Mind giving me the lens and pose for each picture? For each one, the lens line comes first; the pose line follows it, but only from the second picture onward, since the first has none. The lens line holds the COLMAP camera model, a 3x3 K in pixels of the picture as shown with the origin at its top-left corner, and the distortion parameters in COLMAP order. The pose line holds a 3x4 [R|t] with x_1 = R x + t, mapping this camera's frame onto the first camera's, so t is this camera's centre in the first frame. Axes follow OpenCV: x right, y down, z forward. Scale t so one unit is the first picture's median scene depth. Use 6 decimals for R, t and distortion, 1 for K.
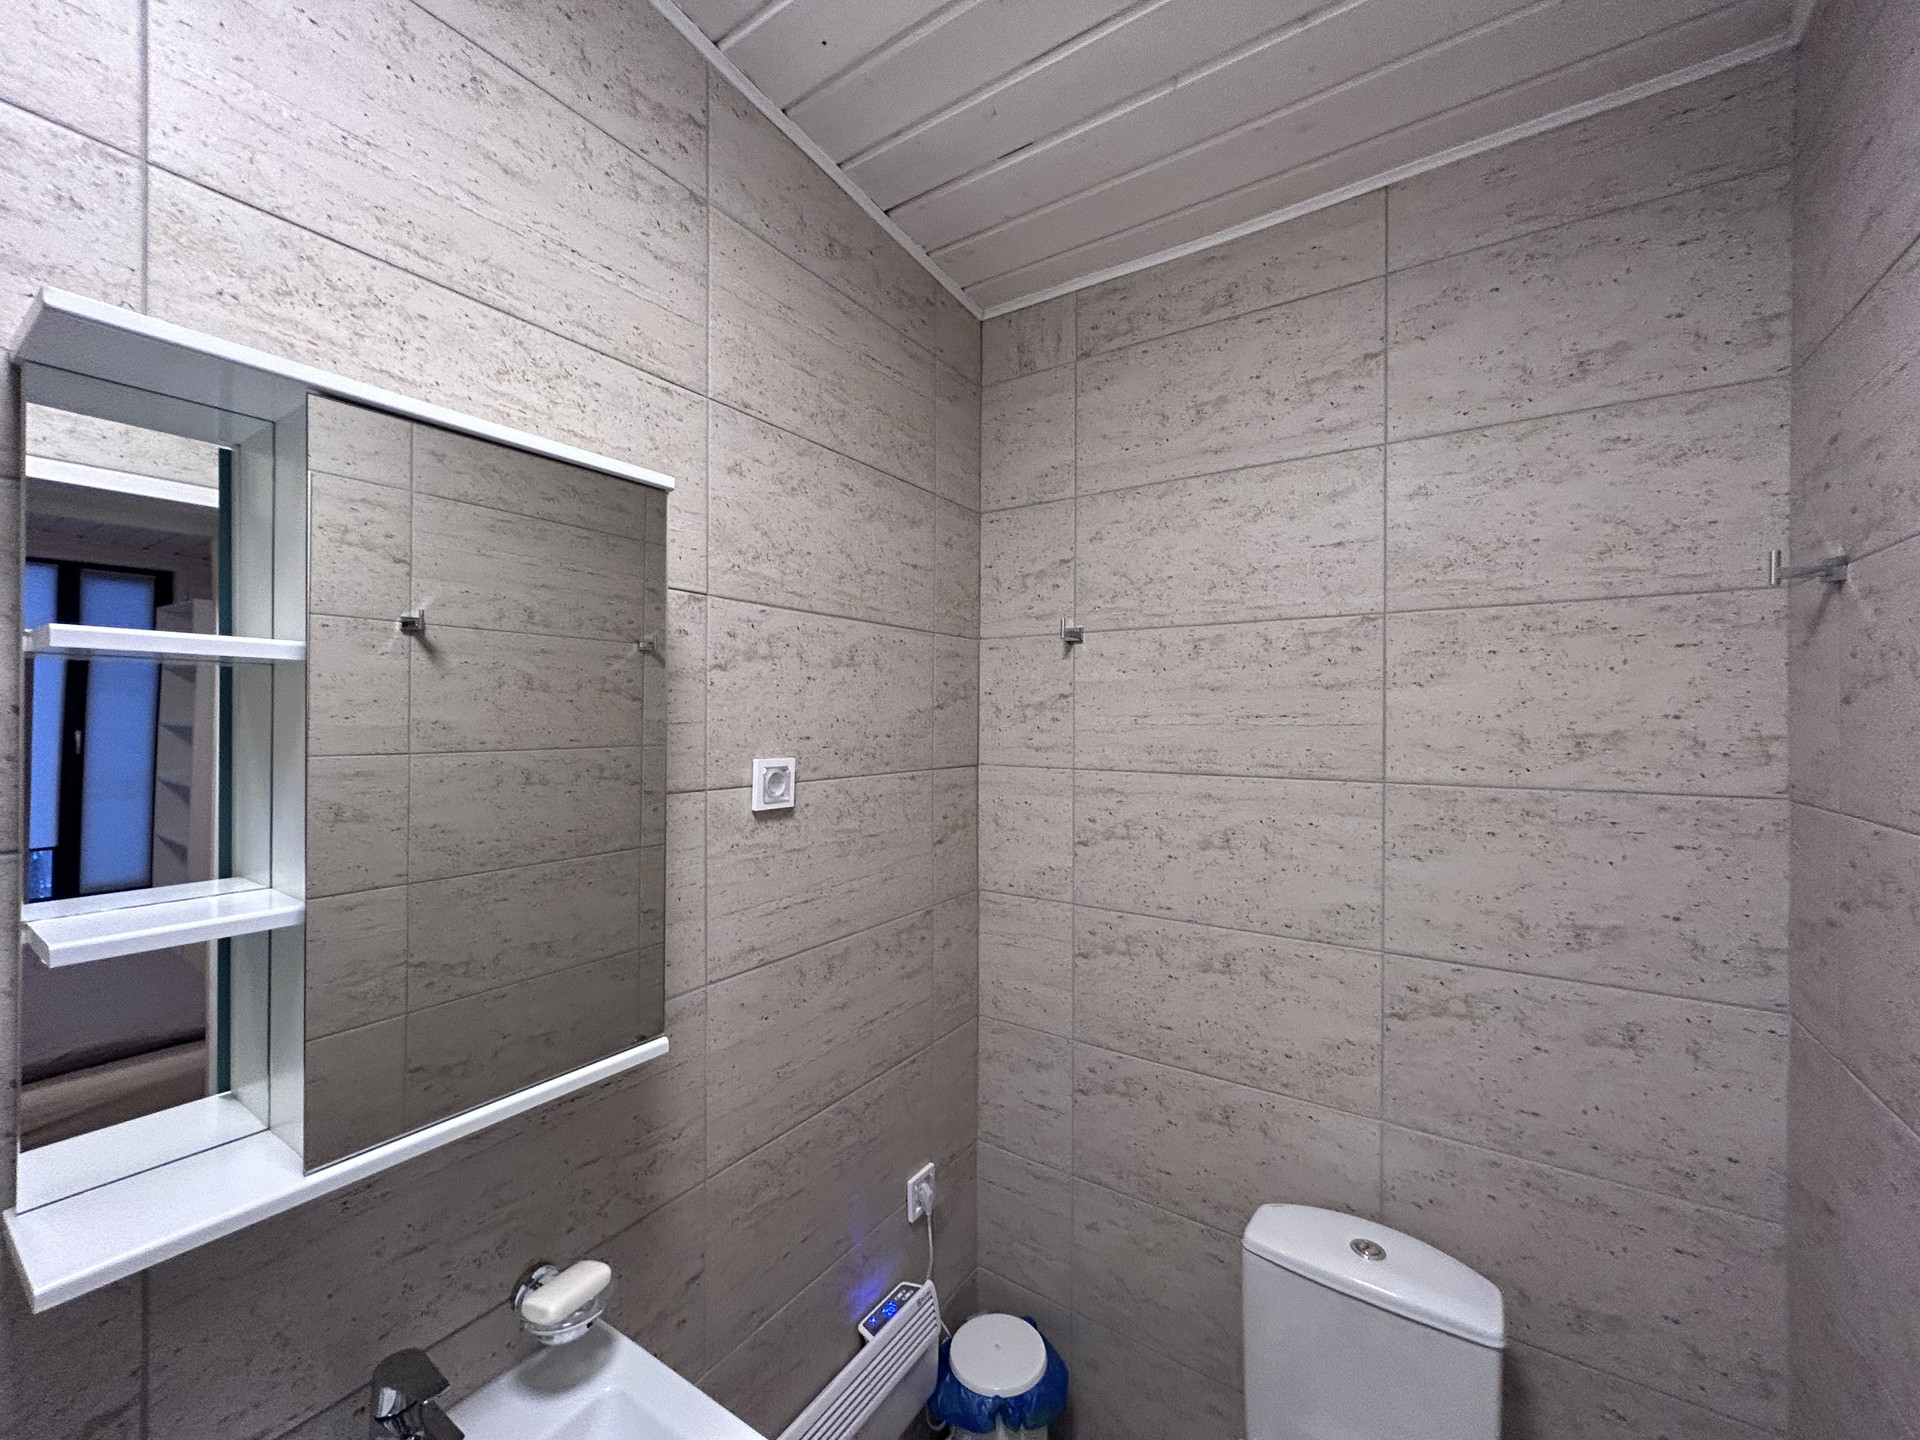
lens RADIAL K [[768.8, 0, 953.6], [0, 768.8, 720.1], [0, 0, 1]] dist [-0.000973, -0.000881]
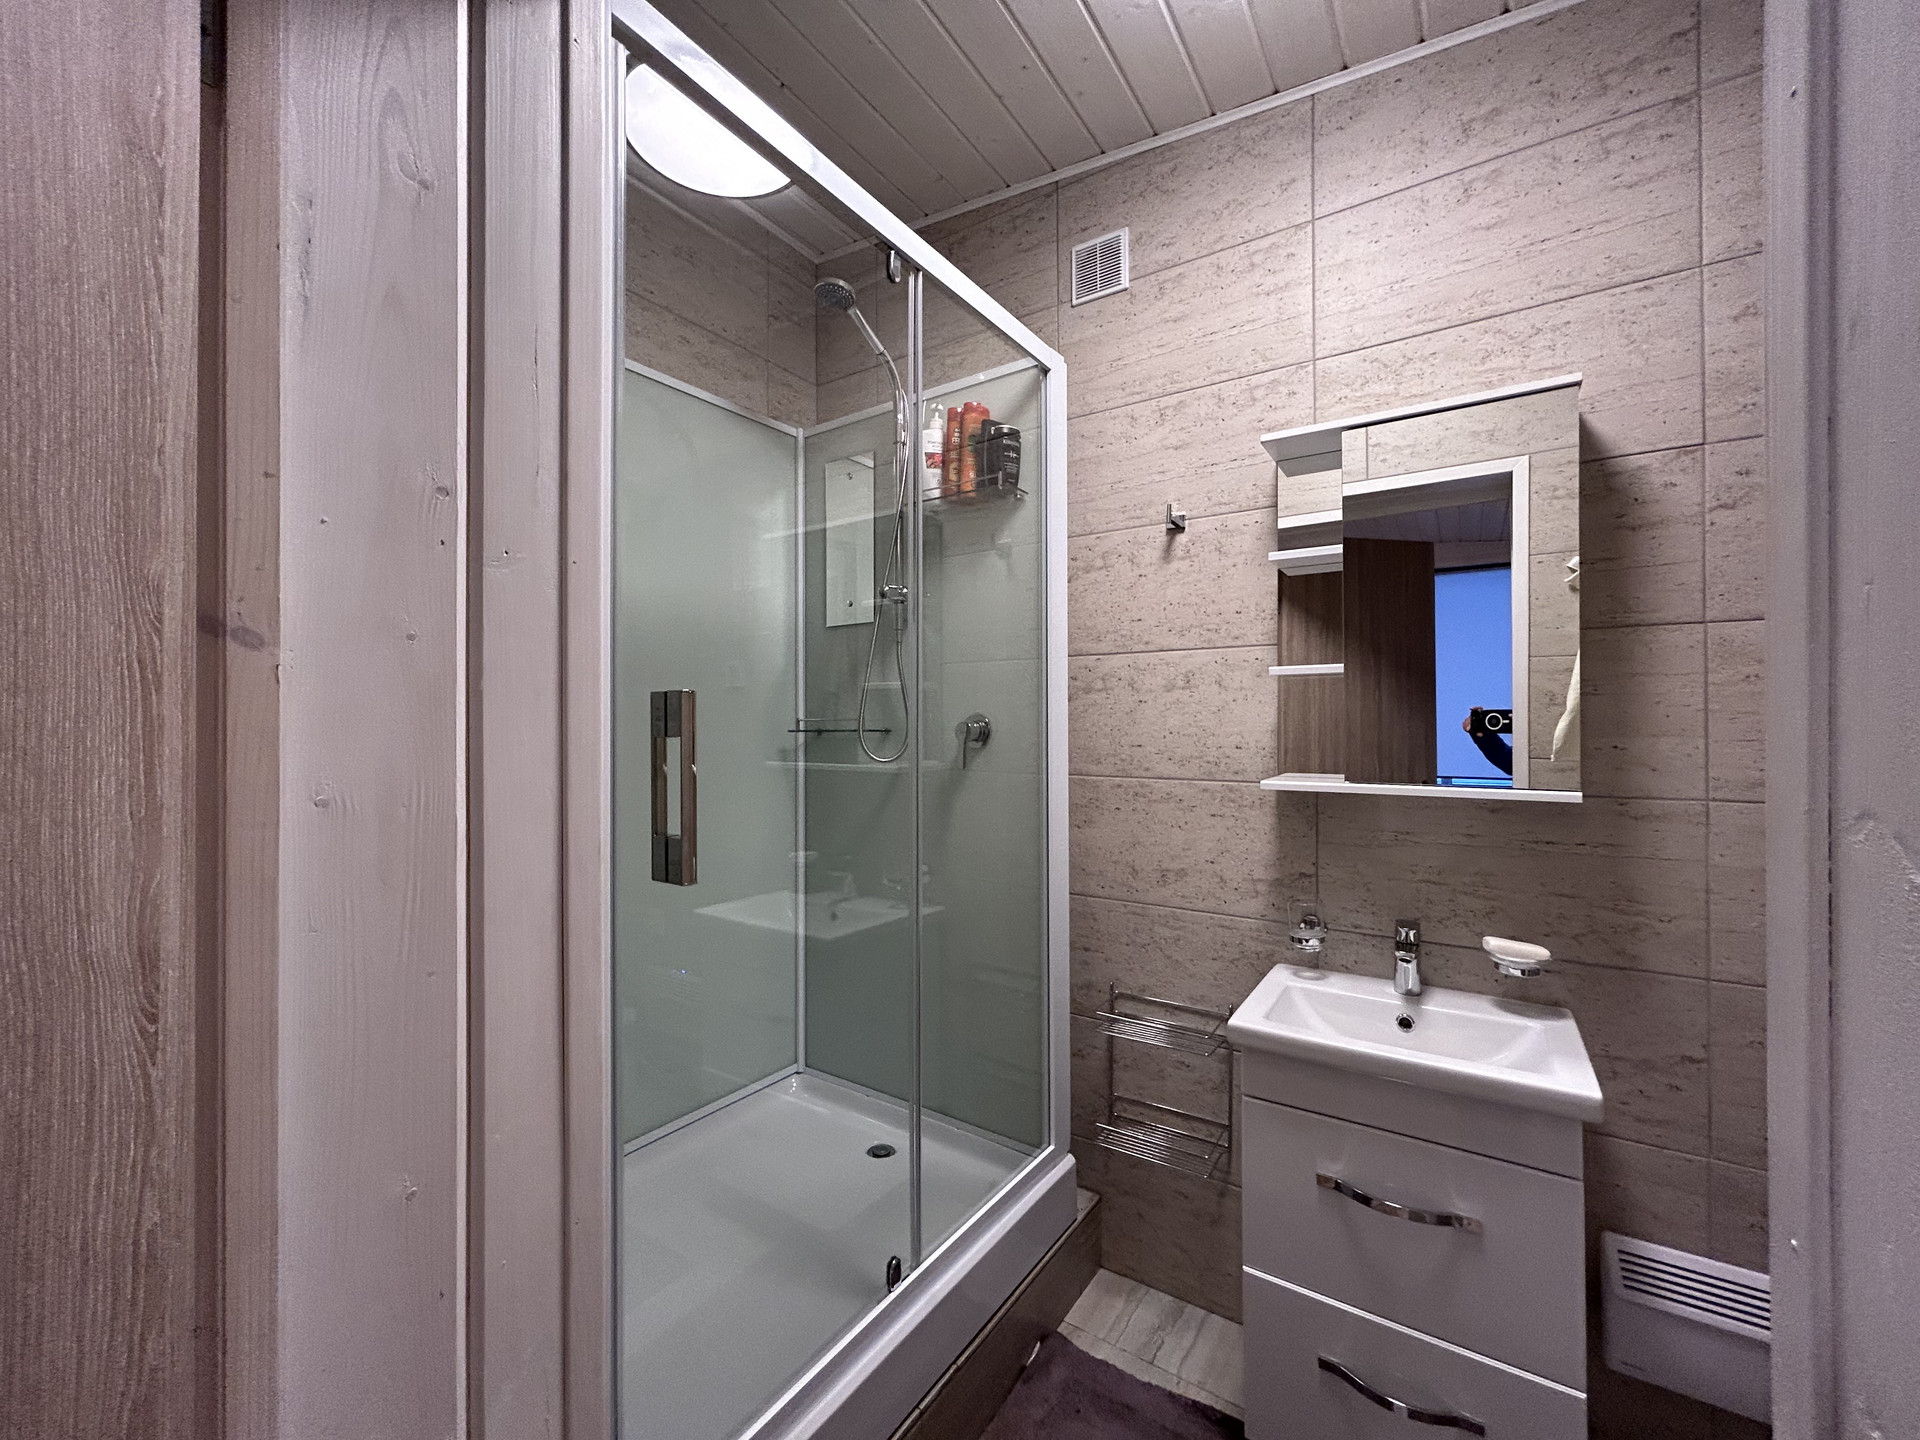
lens RADIAL K [[768.8, 0, 957.6], [0, 768.8, 724.4], [0, 0, 1]] dist [-0.000973, -0.000881]
pose [[0.002332, -0.006621, -0.999975, 0.821768], [-0.001244, 0.999977, -0.006624, 0.262384], [0.999997, 0.001259, 0.002324, -0.074730]]
